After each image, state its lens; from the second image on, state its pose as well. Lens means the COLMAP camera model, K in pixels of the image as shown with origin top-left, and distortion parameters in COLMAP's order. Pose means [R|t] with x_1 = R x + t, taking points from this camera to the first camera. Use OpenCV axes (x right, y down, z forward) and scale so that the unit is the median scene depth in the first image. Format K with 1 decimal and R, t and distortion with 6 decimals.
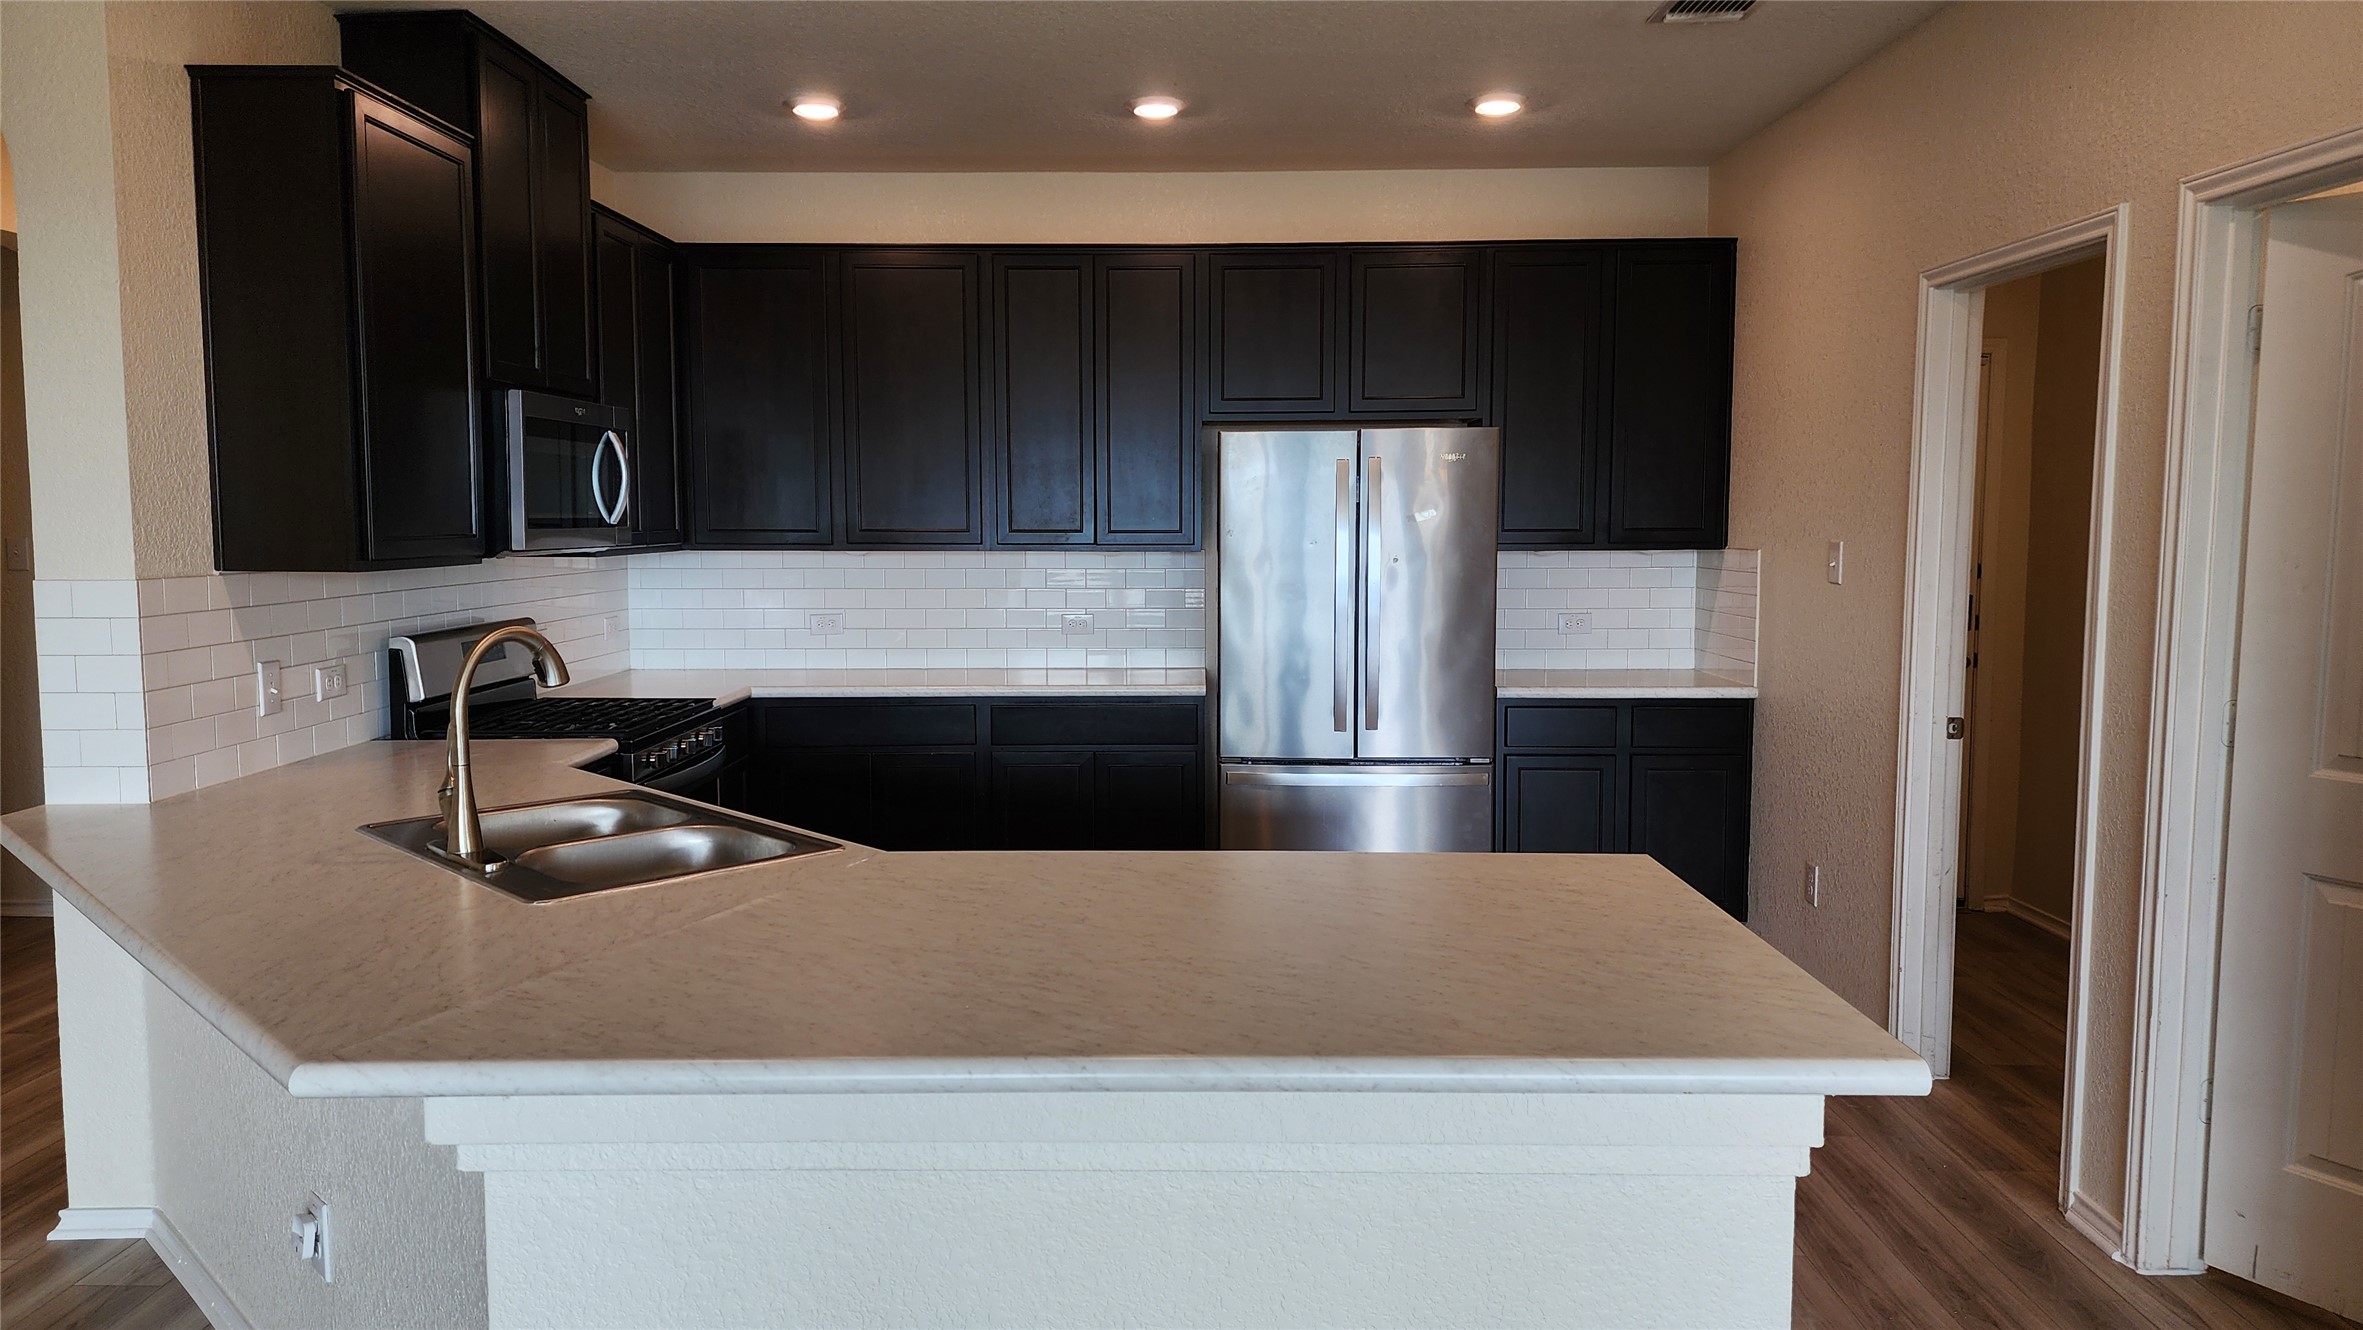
lens RADIAL K [[1571.4, 0, 1172.9], [0, 1571.4, 643.4], [0, 0, 1]] dist [0.096495, -0.100922]
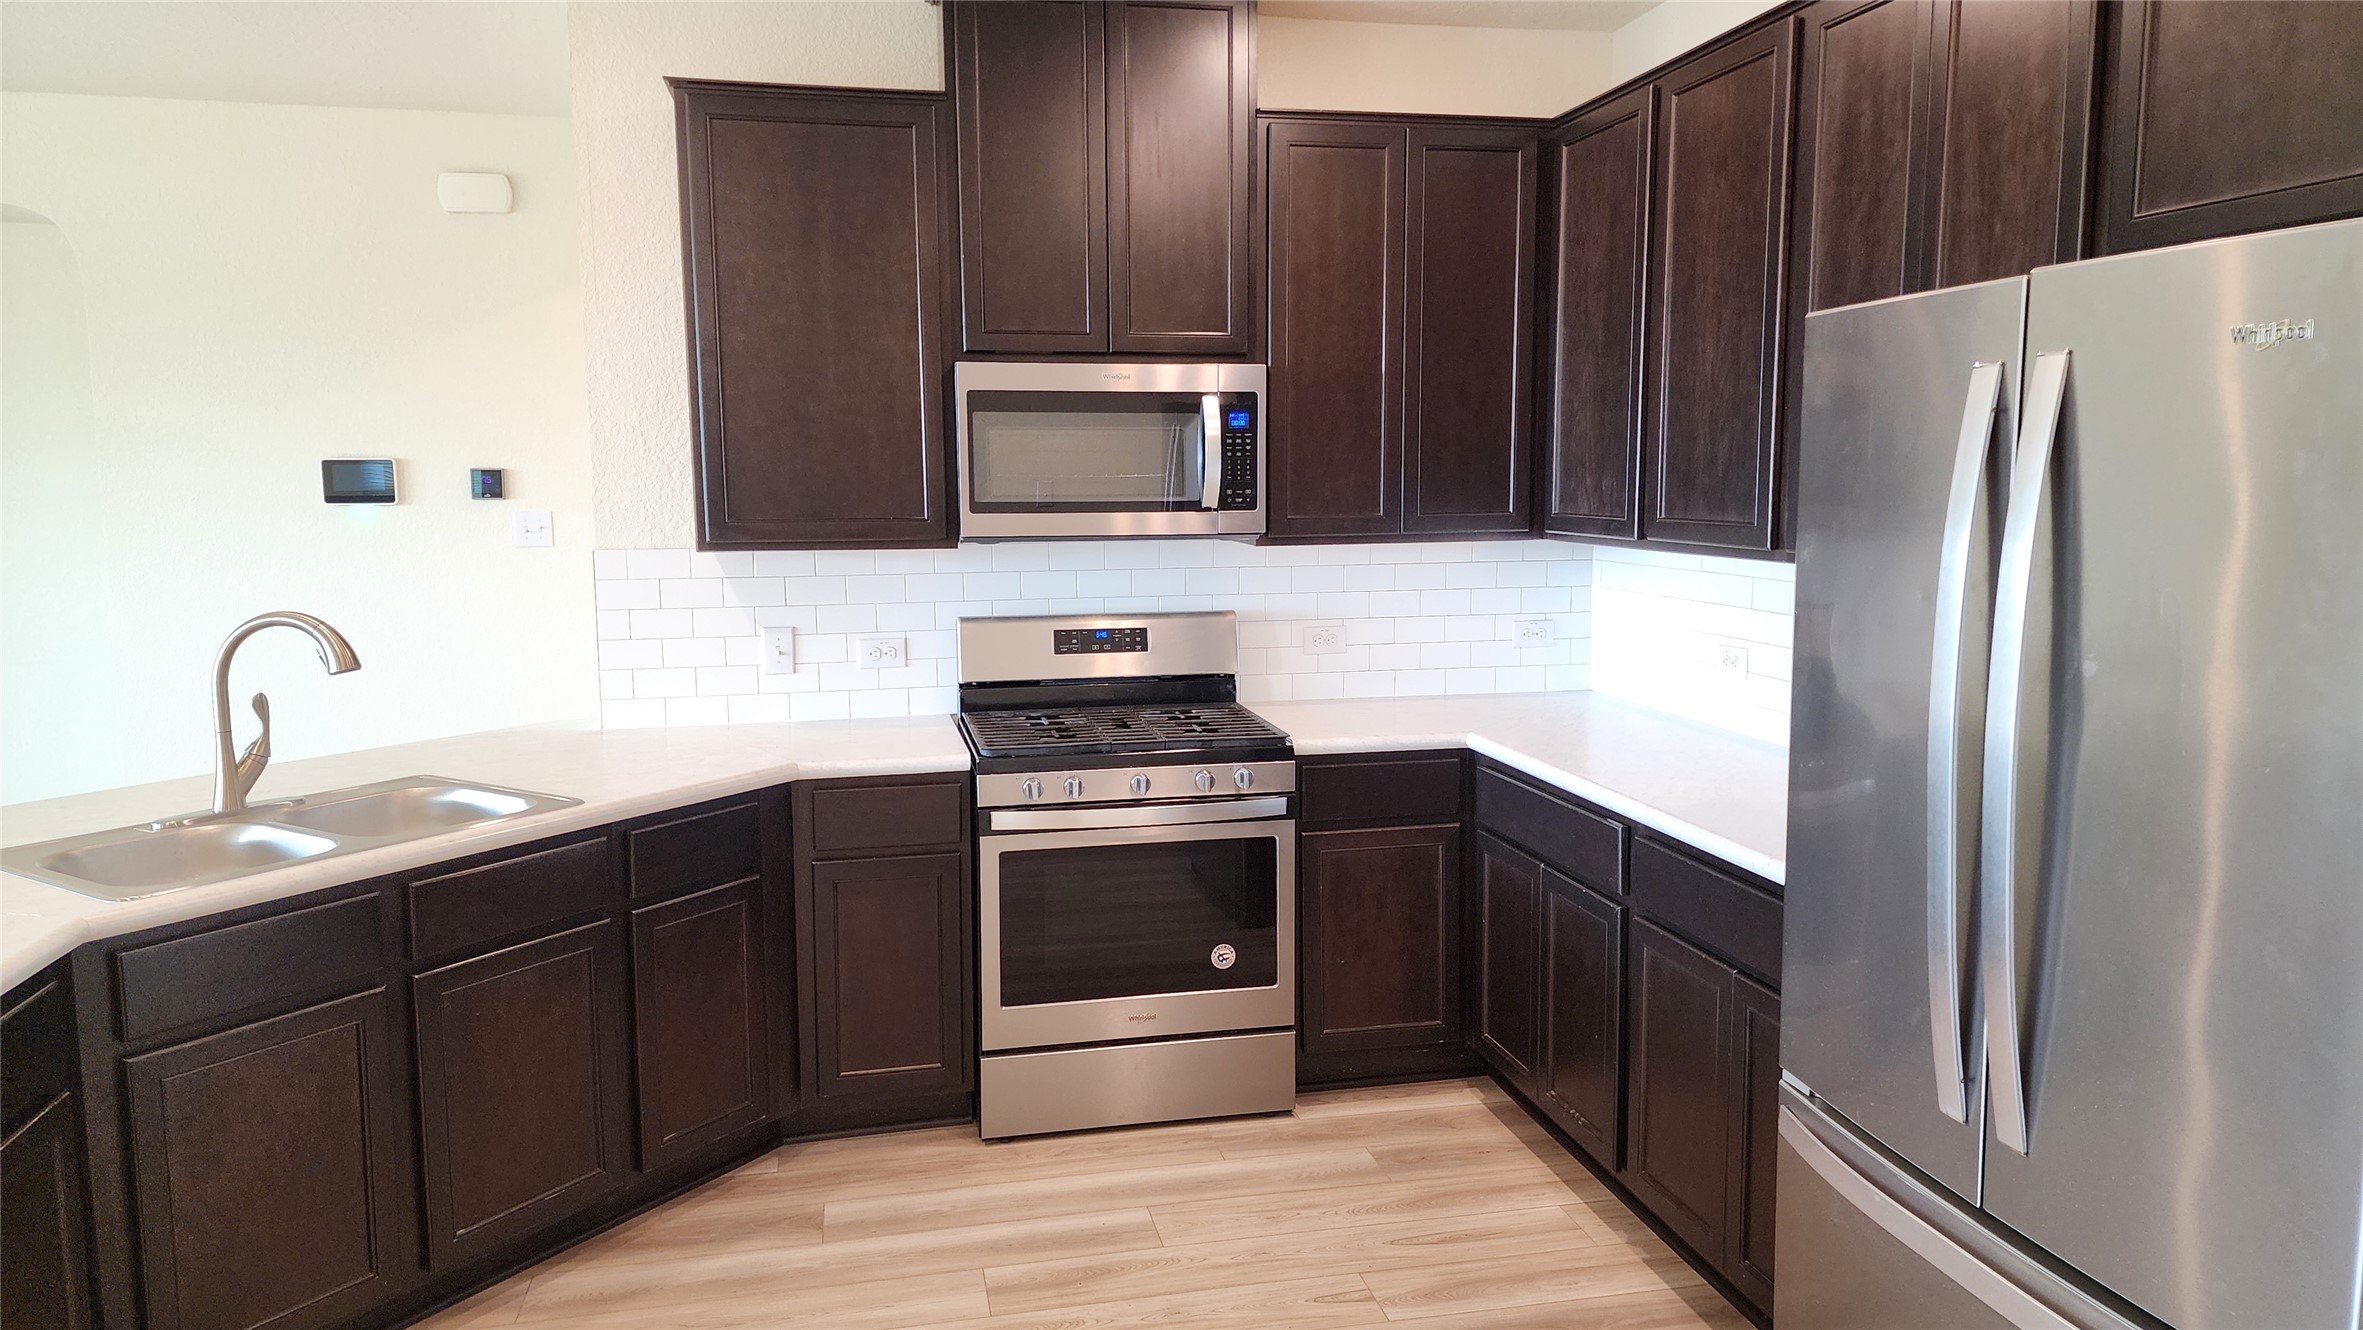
lens RADIAL K [[1571.4, 0, 1172.9], [0, 1571.4, 643.4], [0, 0, 1]] dist [0.096495, -0.100922]
pose [[0.227509, 0.108476, -0.967715, 0.503847], [-0.076785, 0.992680, 0.093222, -0.089485], [0.970744, 0.053097, 0.234173, 0.884617]]
